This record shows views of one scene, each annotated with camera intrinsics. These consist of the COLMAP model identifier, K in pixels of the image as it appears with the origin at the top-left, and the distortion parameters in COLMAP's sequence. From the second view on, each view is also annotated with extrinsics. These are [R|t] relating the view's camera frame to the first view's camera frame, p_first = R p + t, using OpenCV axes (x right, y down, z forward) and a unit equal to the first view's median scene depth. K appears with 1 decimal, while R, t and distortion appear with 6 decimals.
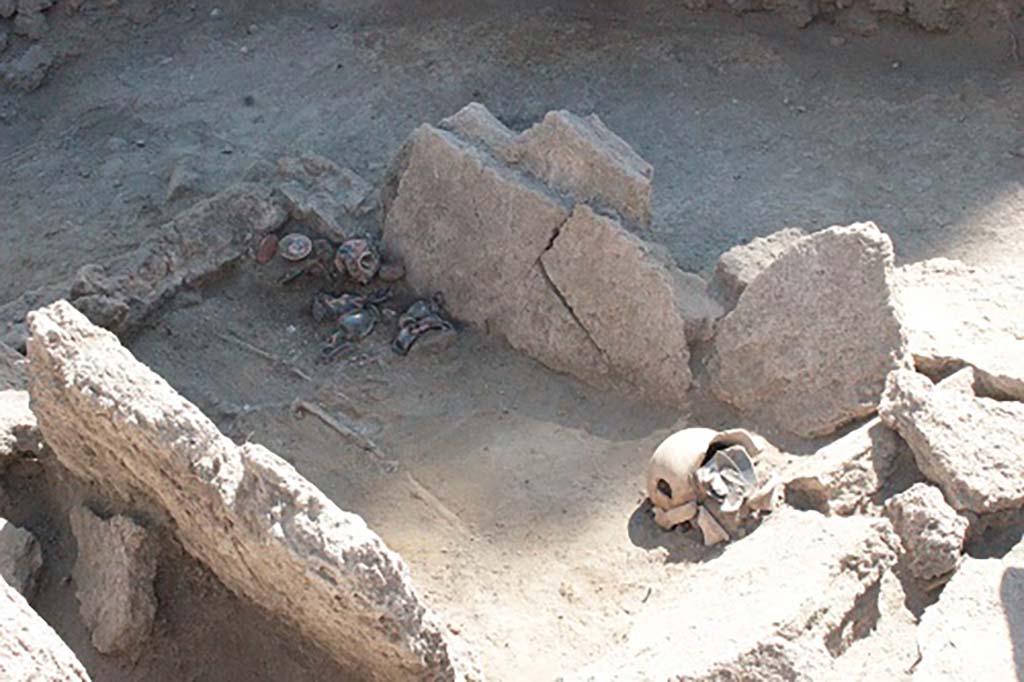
lens RADIAL K [[1430.4, 0, 501.2], [0, 1430.4, 340.8], [0, 0, 1]] dist [-0.006018, 0.000000]
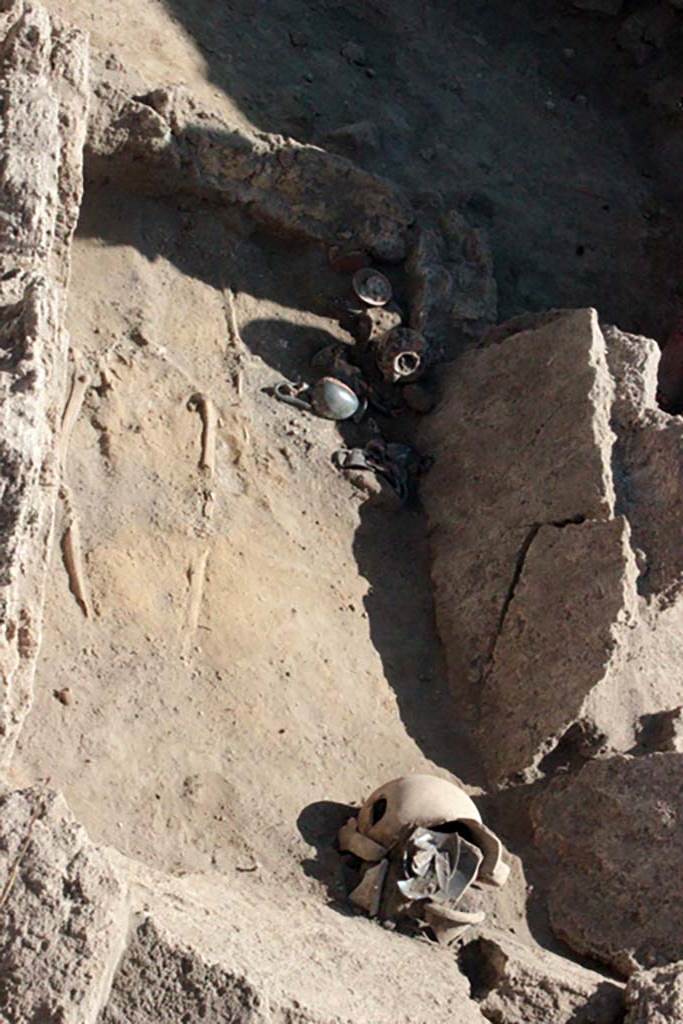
lens RADIAL K [[1837.2, 0, 347.7], [0, 1837.2, 515.9], [0, 0, 1]] dist [0.075027, 0.000000]
pose [[0.604069, 0.786101, -0.130939, 0.114790], [-0.791100, 0.611340, 0.020594, 0.000729], [0.096238, 0.091145, 0.991176, 0.017860]]
